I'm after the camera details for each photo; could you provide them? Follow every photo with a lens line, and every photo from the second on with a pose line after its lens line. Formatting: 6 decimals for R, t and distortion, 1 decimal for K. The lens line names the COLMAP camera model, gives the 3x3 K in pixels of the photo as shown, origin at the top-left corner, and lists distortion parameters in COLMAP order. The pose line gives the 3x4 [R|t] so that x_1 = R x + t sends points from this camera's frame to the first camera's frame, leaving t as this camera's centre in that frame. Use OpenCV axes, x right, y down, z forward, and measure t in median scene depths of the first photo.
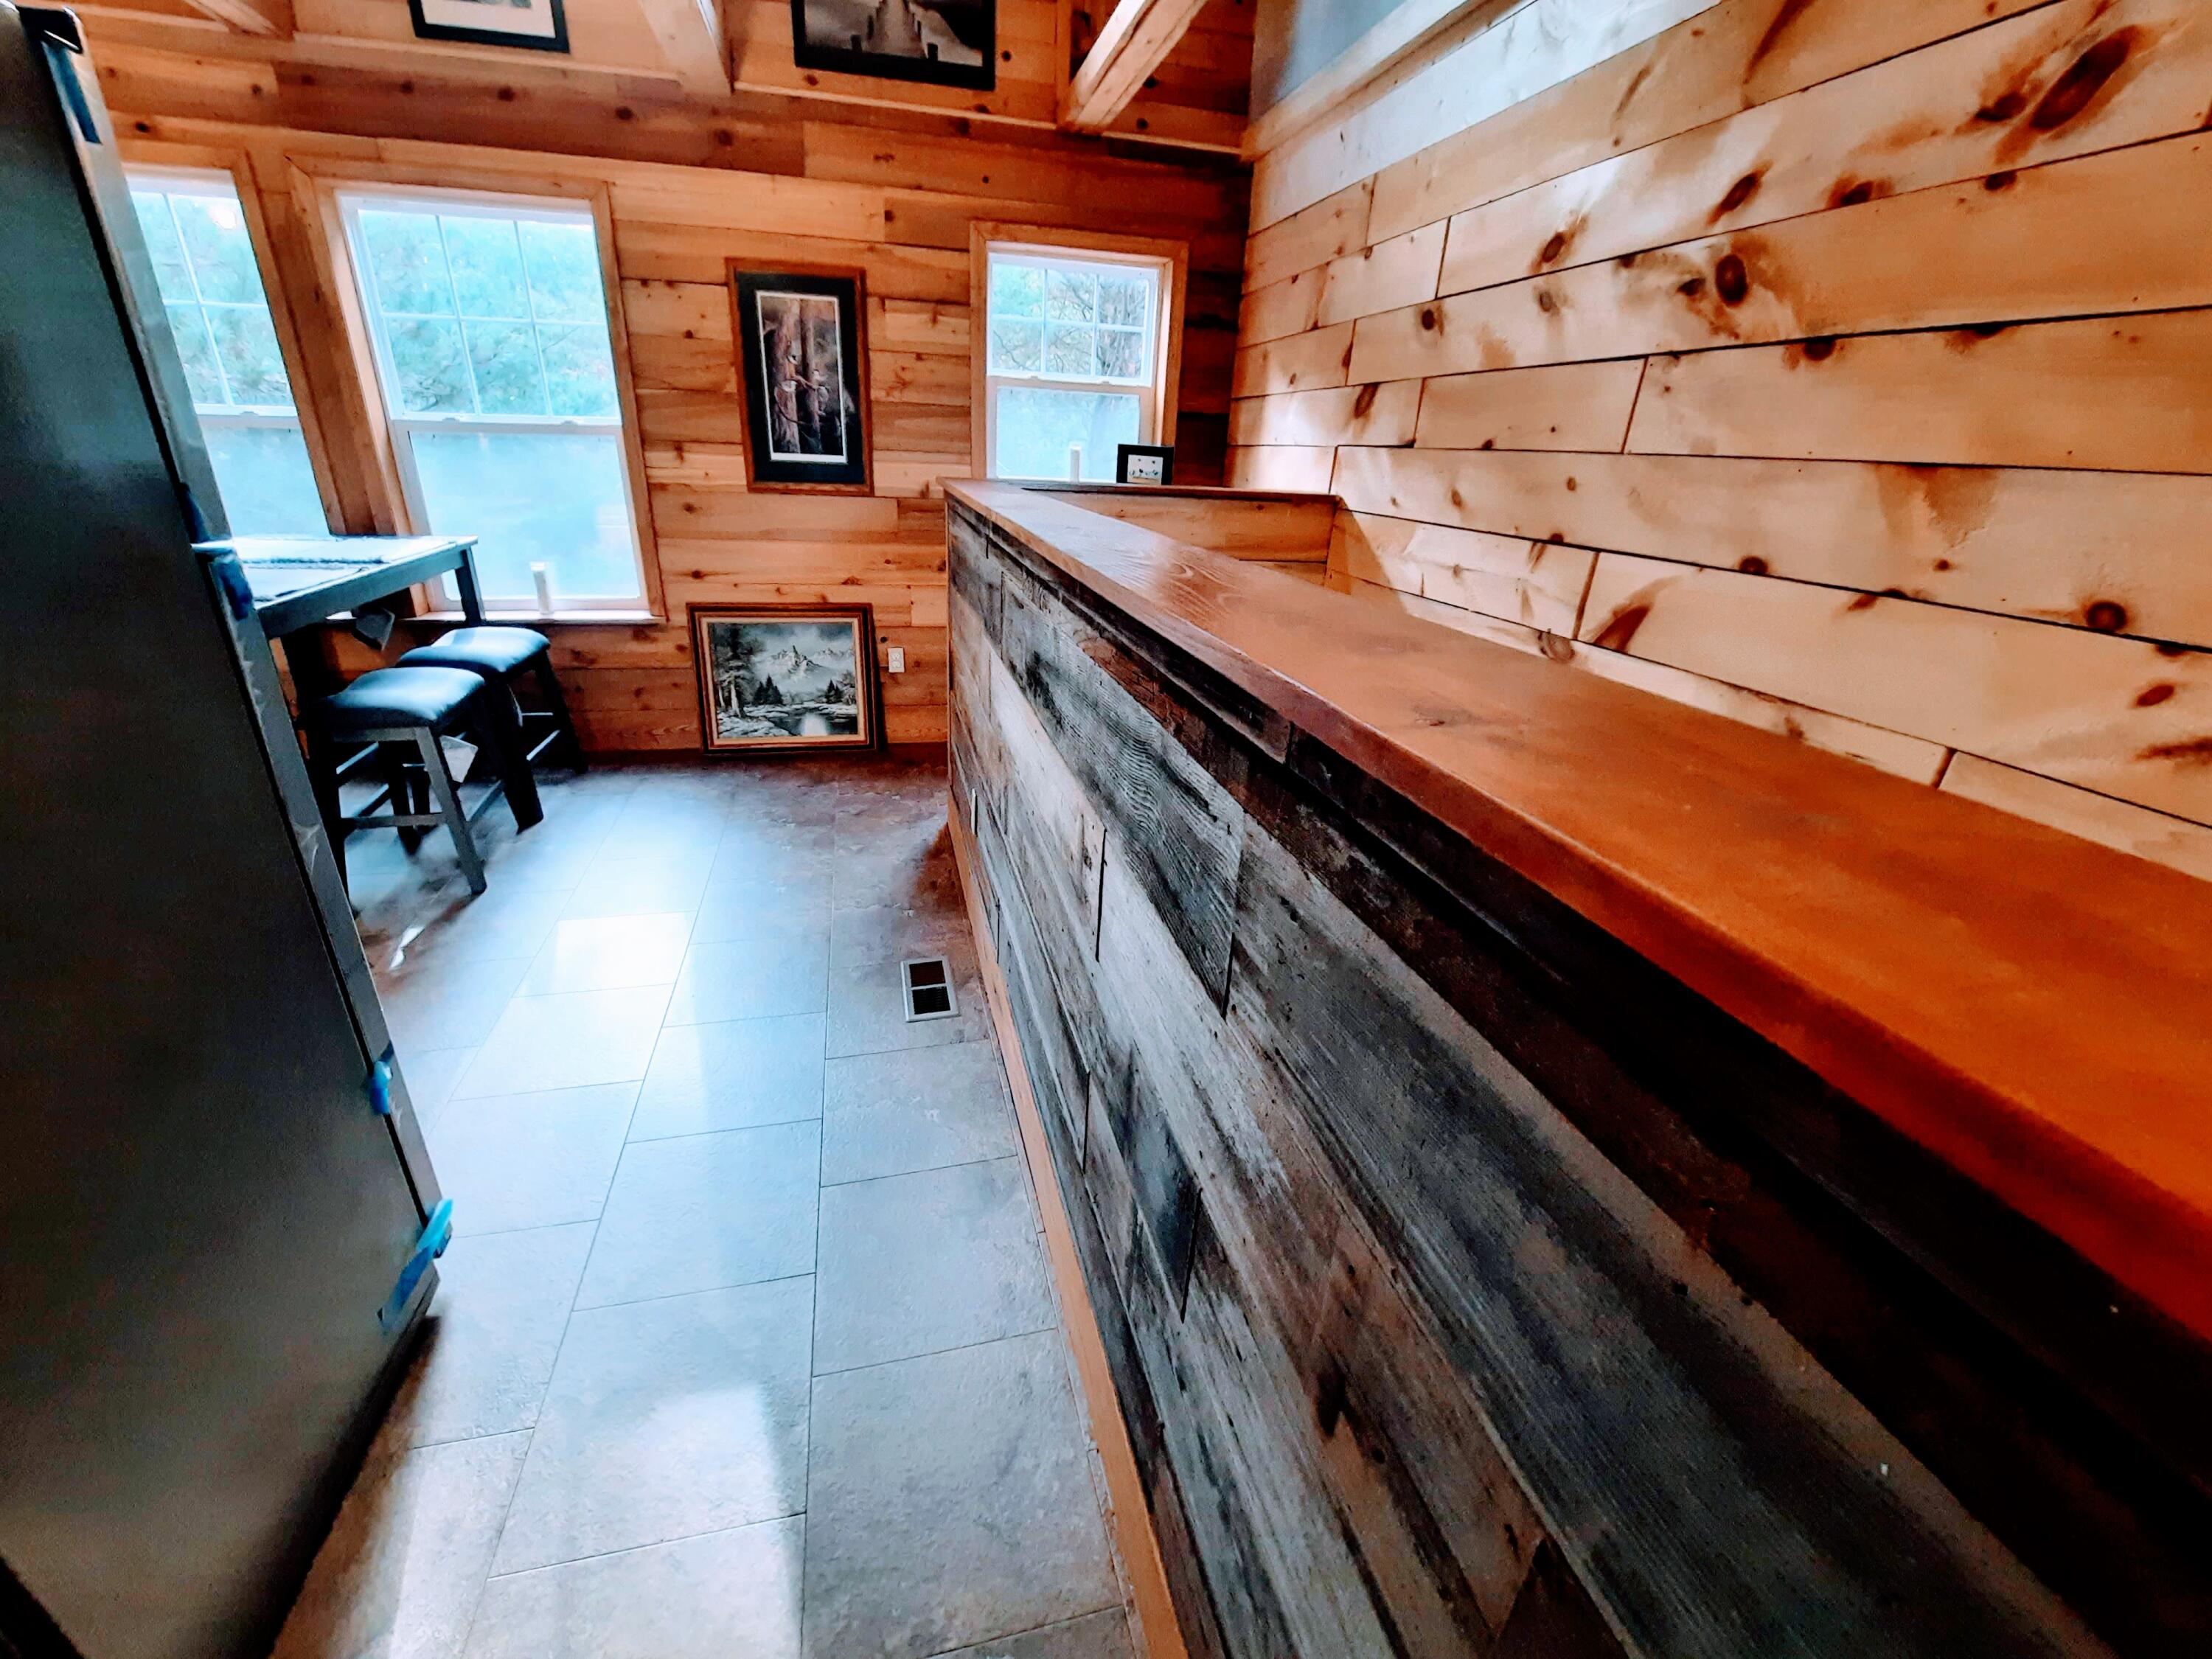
lens RADIAL K [[873.2, 0, 1086.8], [0, 873.2, 827.8], [0, 0, 1]] dist [-0.020355, 0.000855]
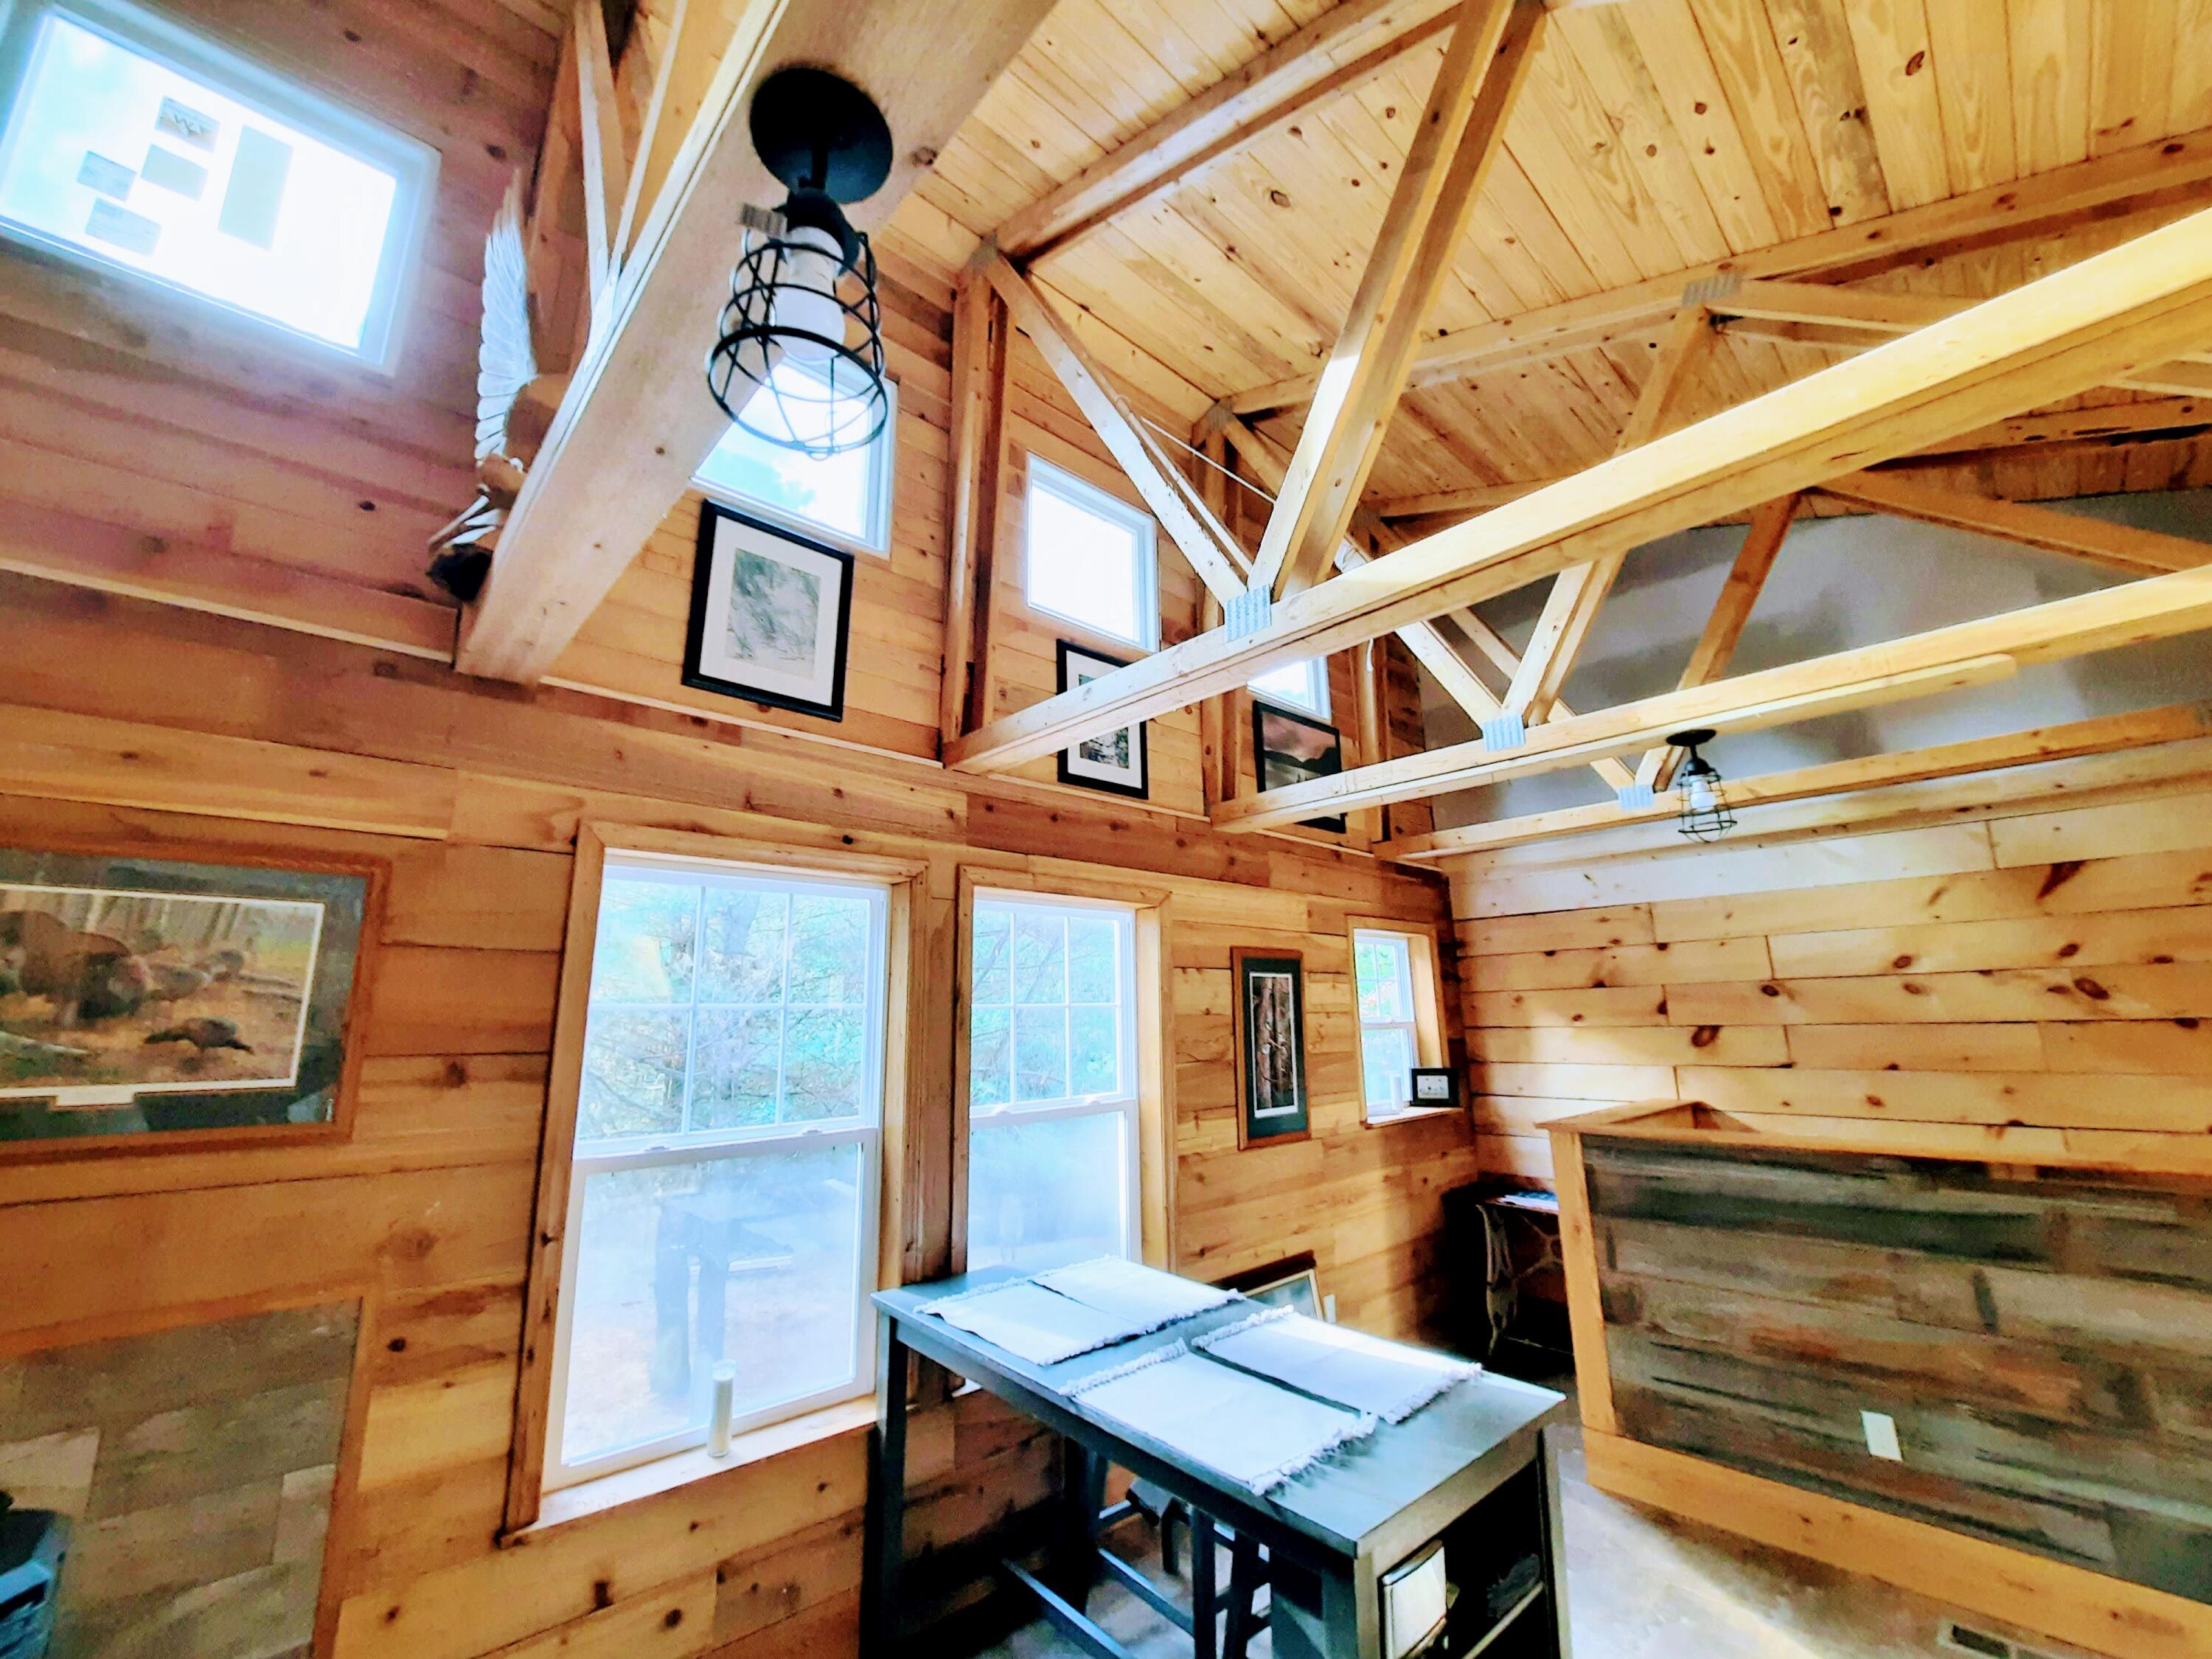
lens RADIAL K [[873.2, 0, 1094.1], [0, 873.2, 826.6], [0, 0, 1]] dist [-0.020355, 0.000855]
pose [[0.878035, 0.047237, 0.476260, -1.113482], [0.238015, 0.820233, -0.520160, -0.234606], [-0.415215, 0.570076, 0.708950, 0.170424]]
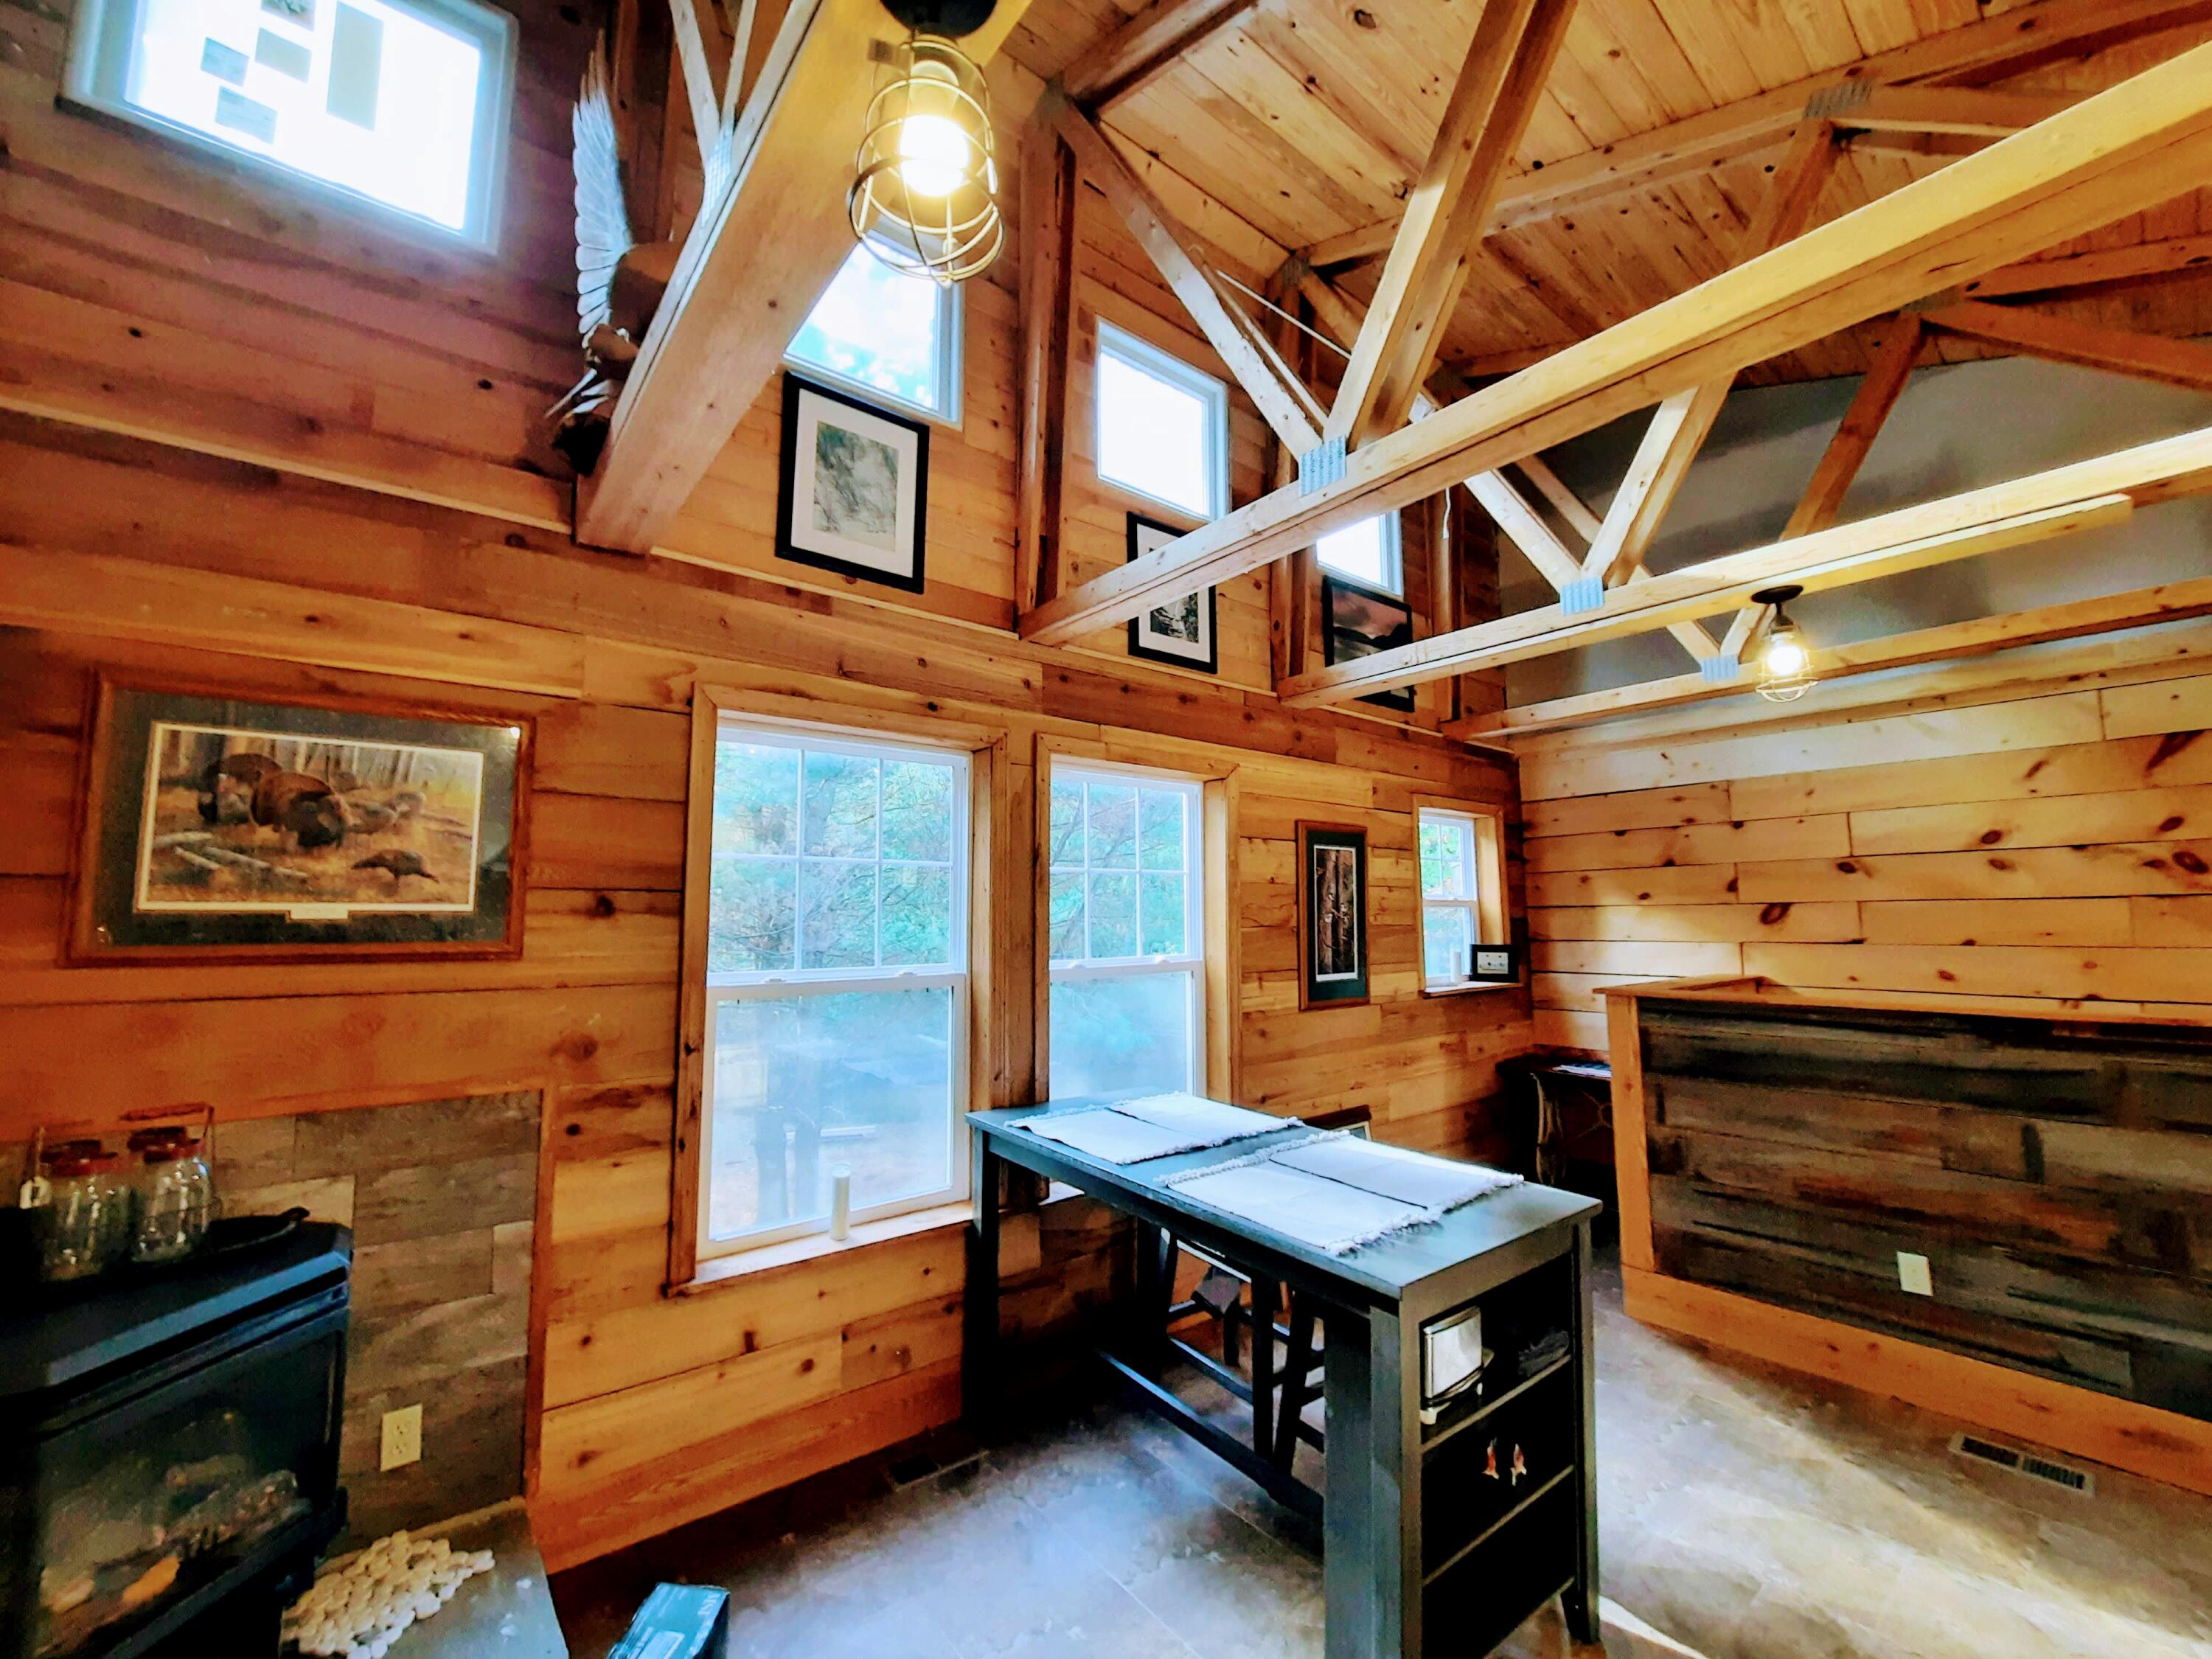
lens RADIAL K [[873.2, 0, 1092.7], [0, 873.2, 832.1], [0, 0, 1]] dist [-0.020355, 0.000855]
pose [[0.910058, -0.007094, 0.414420, -1.140192], [0.205524, 0.875999, -0.436331, -0.186937], [-0.359936, 0.482260, 0.798668, 0.164992]]
